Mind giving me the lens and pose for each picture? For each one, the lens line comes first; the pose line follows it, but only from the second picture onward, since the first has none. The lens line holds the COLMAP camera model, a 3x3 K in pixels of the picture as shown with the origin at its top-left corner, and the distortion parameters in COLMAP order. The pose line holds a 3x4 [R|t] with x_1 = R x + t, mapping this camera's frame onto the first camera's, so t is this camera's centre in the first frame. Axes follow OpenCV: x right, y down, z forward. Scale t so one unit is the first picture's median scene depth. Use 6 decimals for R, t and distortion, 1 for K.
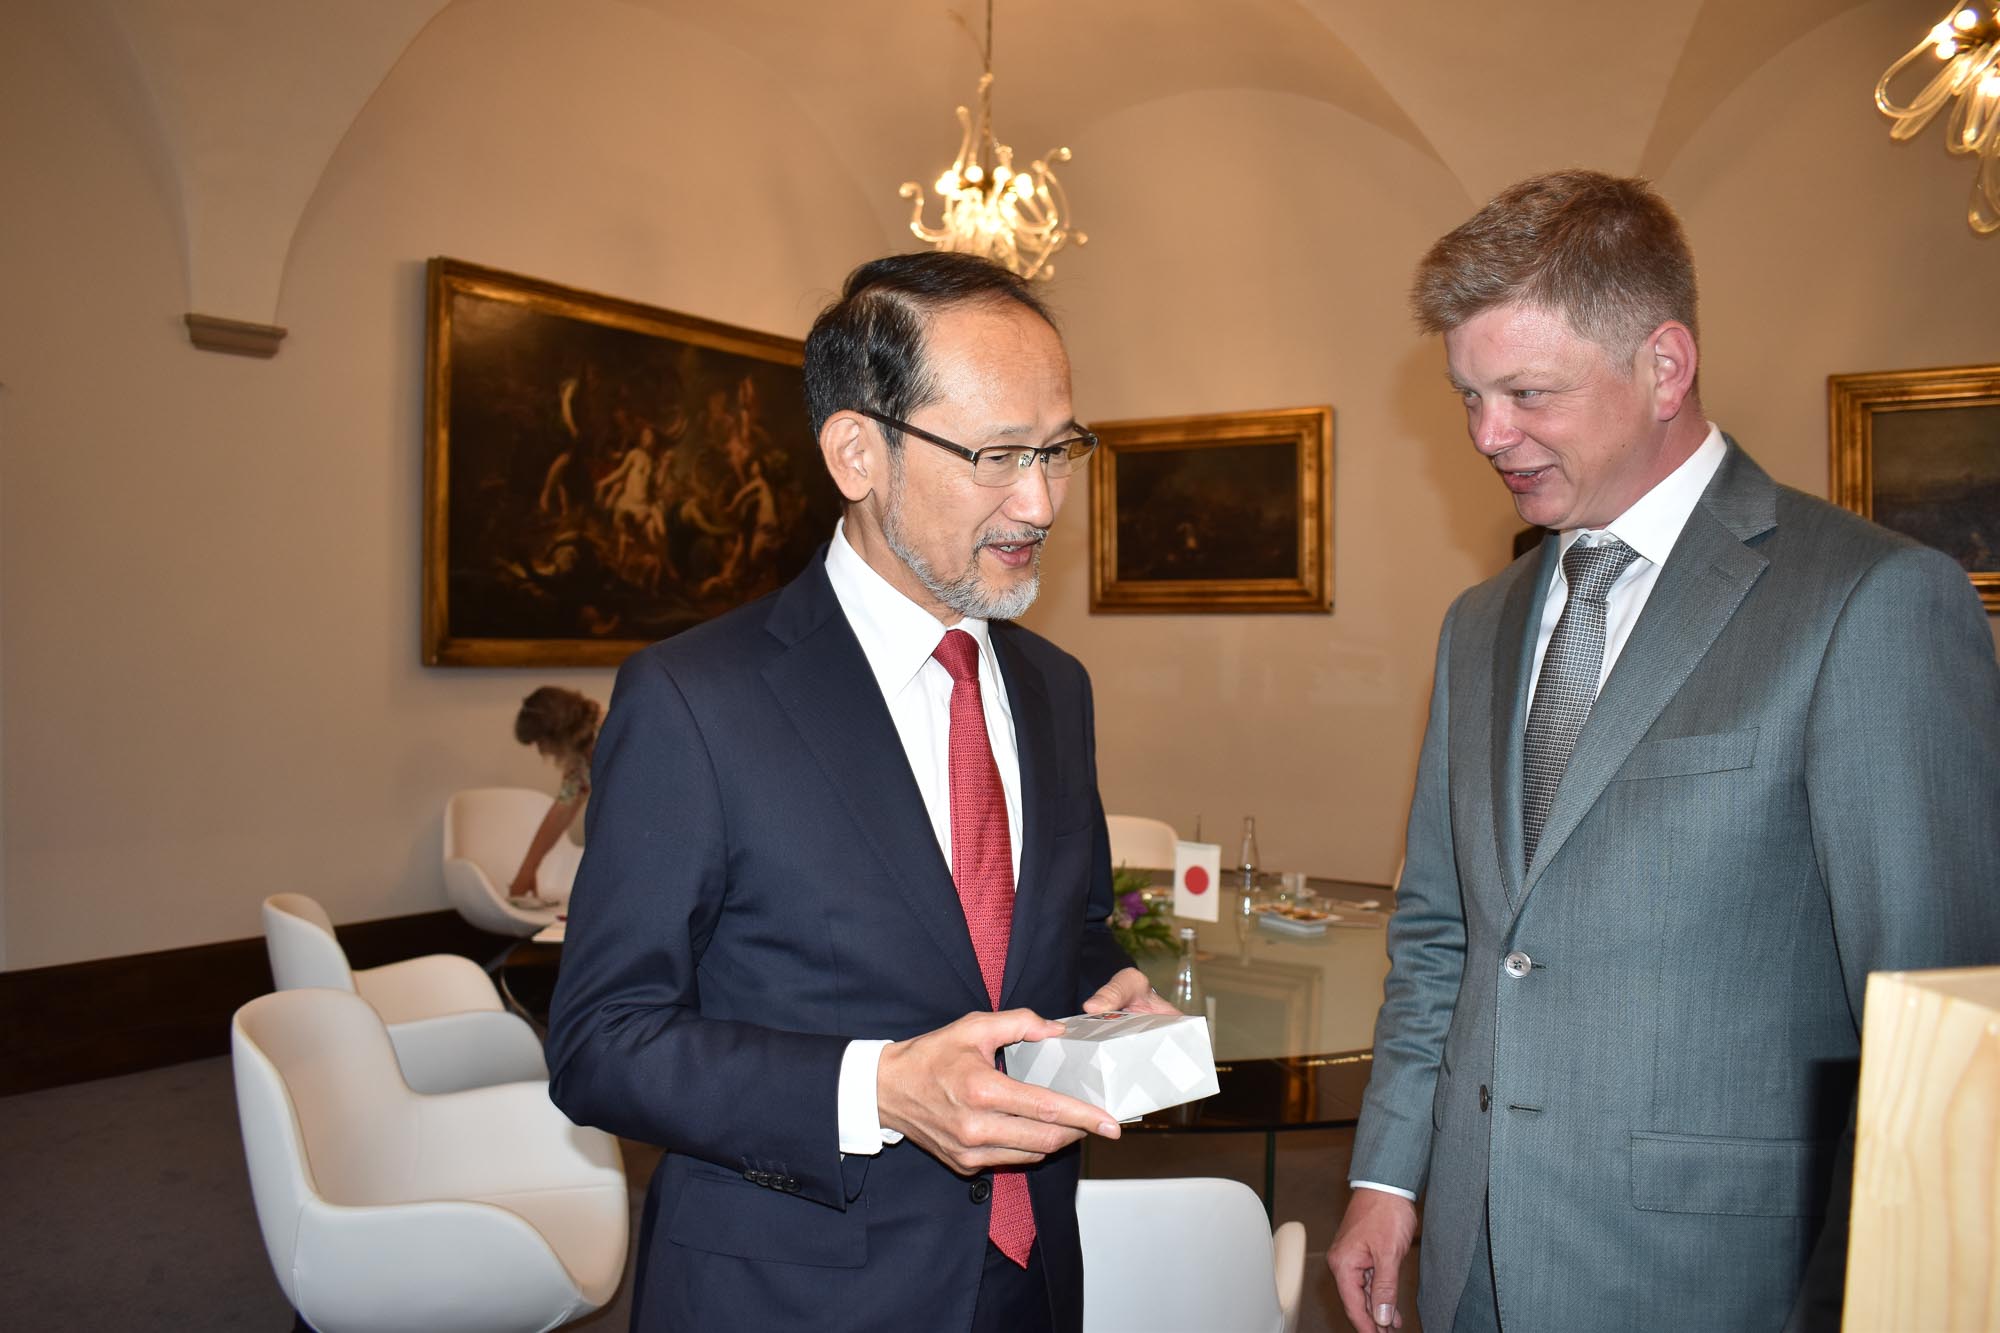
lens RADIAL K [[1536.7, 0, 998.8], [0, 1536.7, 630.1], [0, 0, 1]] dist [-0.007728, -0.002830]
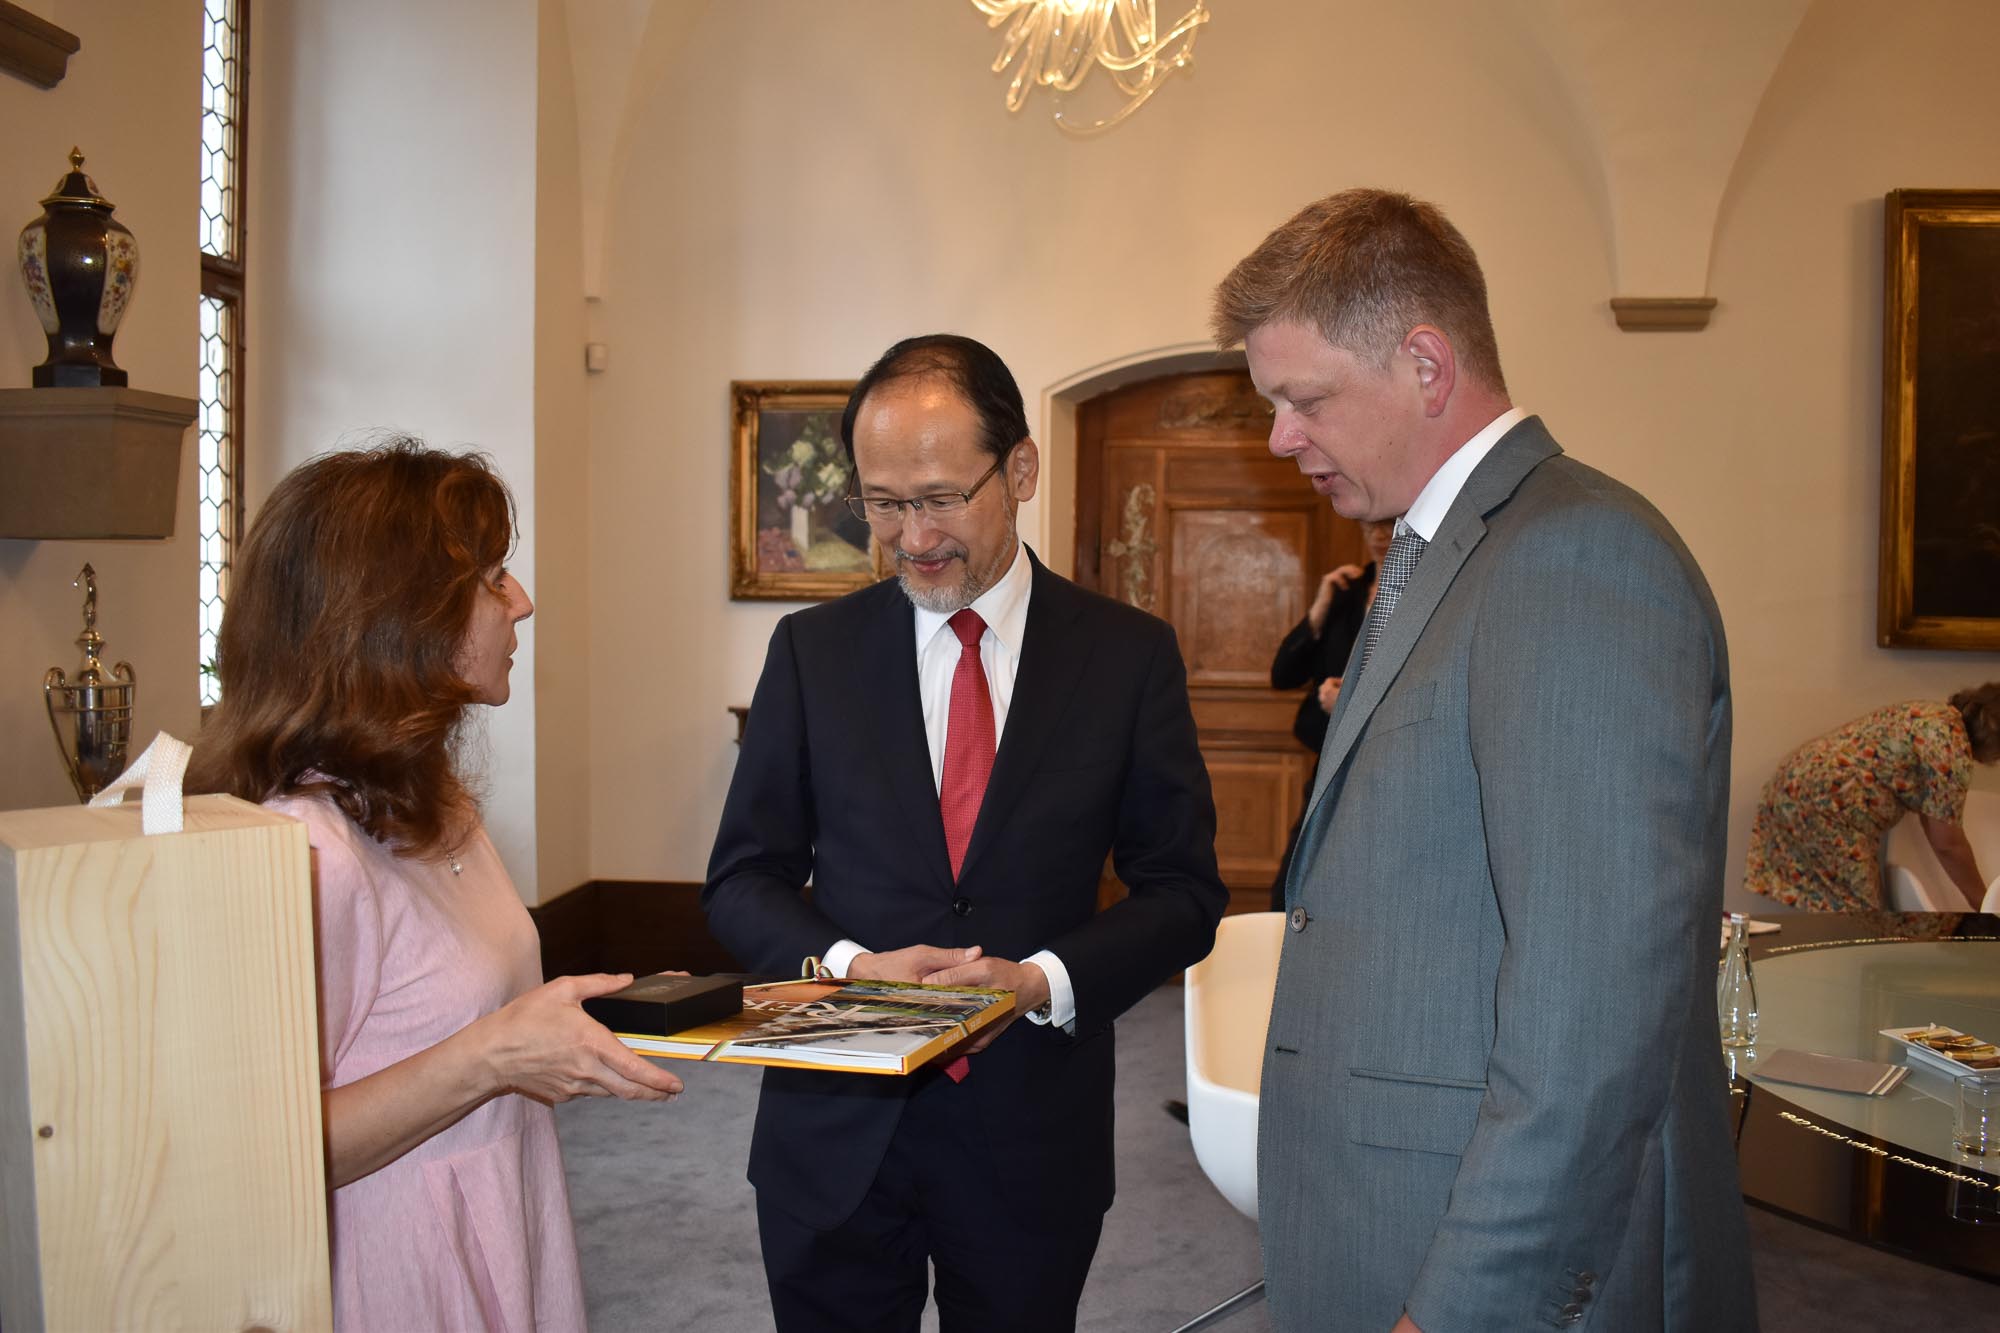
lens RADIAL K [[1757.3, 0, 1000.0], [0, 1757.3, 666.5], [0, 0, 1]] dist [-0.083362, 0.016186]
pose [[0.532697, 0.031994, -0.845701, 0.229568], [-0.001432, 0.999318, 0.036903, -0.001788], [0.846305, -0.018447, 0.532380, 0.023372]]
